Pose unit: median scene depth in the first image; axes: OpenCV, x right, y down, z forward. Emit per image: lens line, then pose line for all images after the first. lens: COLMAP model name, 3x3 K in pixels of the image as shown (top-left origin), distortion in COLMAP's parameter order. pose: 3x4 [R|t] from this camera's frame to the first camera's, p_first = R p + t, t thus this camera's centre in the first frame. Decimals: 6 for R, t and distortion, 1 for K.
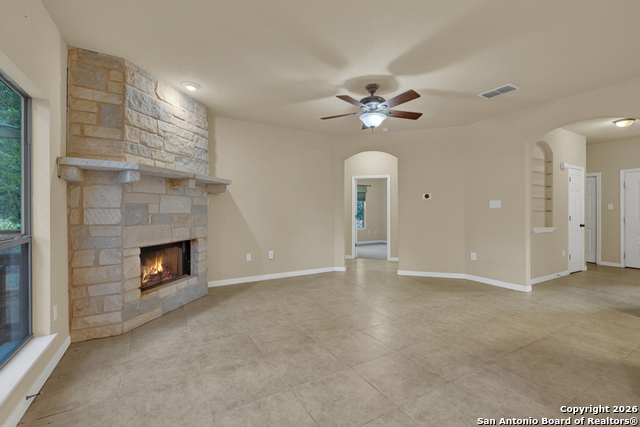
lens RADIAL K [[277.9, 0, 319.8], [0, 277.9, 214.4], [0, 0, 1]] dist [-0.000449, 0.000459]
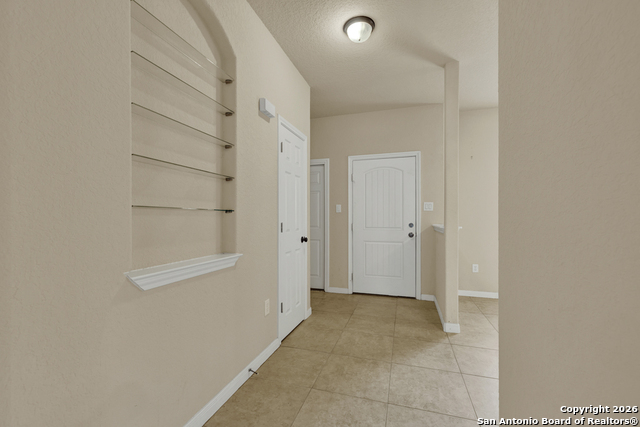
lens RADIAL K [[277.9, 0, 319.5], [0, 277.9, 216.8], [0, 0, 1]] dist [-0.000449, 0.000459]
pose [[0.734597, 0.007022, 0.678468, 0.593472], [-0.003631, 0.999973, -0.006419, -0.001766], [-0.678494, 0.002252, 0.734602, 0.573815]]
